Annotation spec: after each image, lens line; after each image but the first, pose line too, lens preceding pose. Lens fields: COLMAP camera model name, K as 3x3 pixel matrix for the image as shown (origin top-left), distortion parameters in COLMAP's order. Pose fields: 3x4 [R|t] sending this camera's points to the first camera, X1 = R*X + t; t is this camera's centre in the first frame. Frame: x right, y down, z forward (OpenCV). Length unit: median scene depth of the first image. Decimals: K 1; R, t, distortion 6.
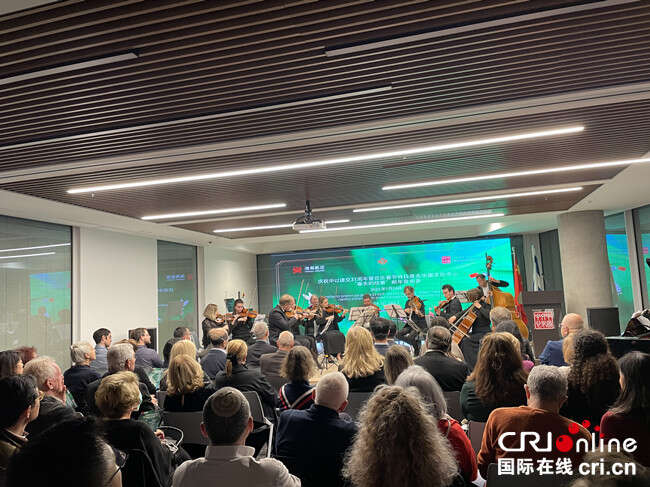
lens RADIAL K [[493.2, 0, 325.3], [0, 493.2, 242.8], [0, 0, 1]] dist [0.004343, -0.006075]
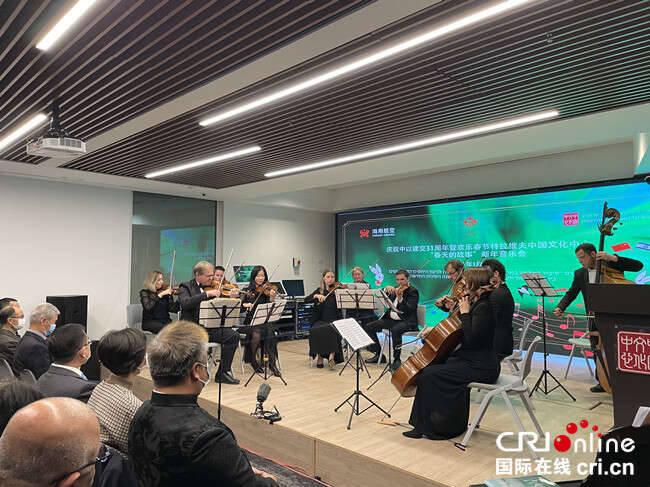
lens RADIAL K [[493.2, 0, 325.1], [0, 493.2, 245.3], [0, 0, 1]] dist [0.004343, -0.006075]
pose [[0.865096, 0.030532, -0.500676, 0.281551], [0.003460, 0.997759, 0.066822, 0.024283], [0.501594, -0.059540, 0.863052, 0.341171]]
